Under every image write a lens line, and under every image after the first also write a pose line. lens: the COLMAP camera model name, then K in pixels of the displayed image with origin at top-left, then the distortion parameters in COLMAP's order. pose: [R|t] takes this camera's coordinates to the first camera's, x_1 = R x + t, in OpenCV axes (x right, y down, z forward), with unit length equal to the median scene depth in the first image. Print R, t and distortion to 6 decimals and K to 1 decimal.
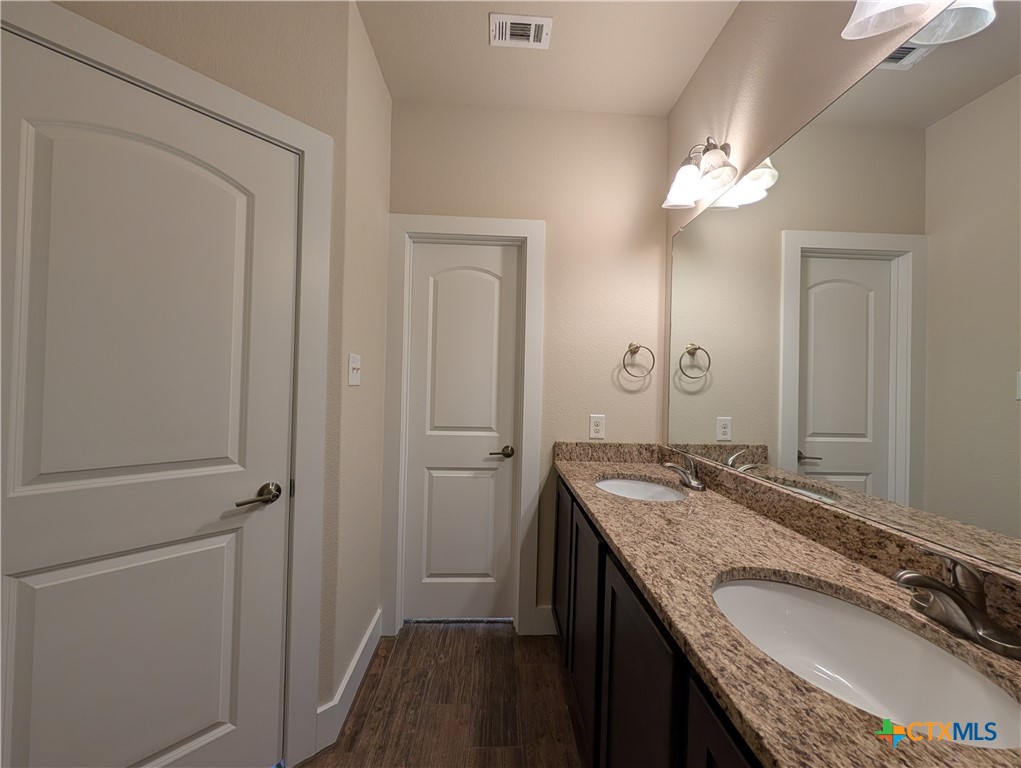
lens RADIAL K [[386.4, 0, 512.6], [0, 386.4, 385.3], [0, 0, 1]] dist [0.001835, -0.000032]
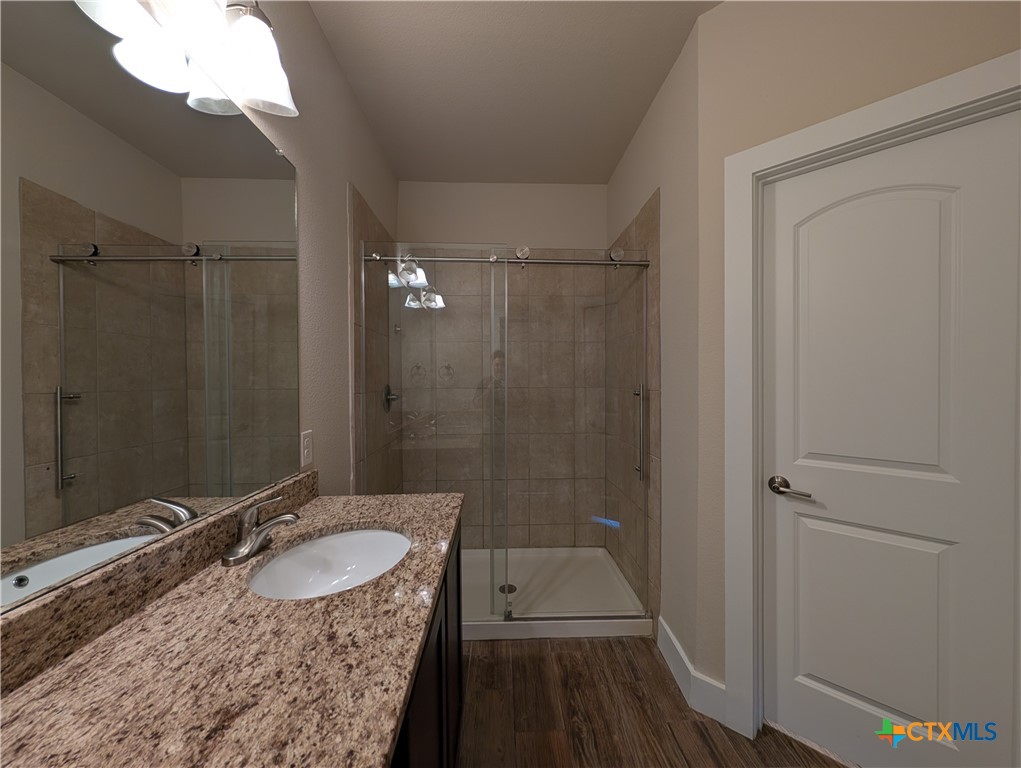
lens RADIAL K [[386.4, 0, 512.6], [0, 386.4, 385.3], [0, 0, 1]] dist [0.001835, -0.000032]
pose [[-0.999829, -0.016576, 0.008240, 0.095236], [-0.016431, 0.999715, 0.017324, -0.025218], [-0.008525, 0.017186, -0.999816, 1.391034]]
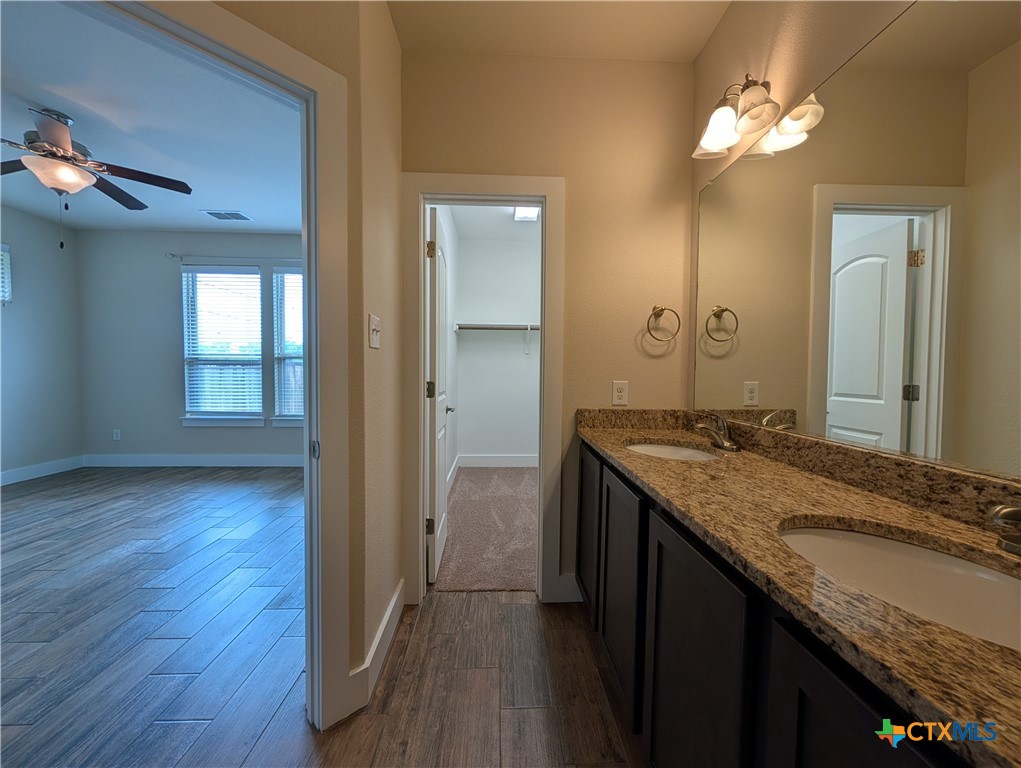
lens RADIAL K [[386.4, 0, 512.6], [0, 386.4, 385.3], [0, 0, 1]] dist [0.001835, -0.000032]
pose [[0.999882, -0.013852, -0.006702, -0.079870], [0.014110, 0.999096, 0.040102, 0.079181], [0.006140, -0.040192, 0.999173, 0.048007]]
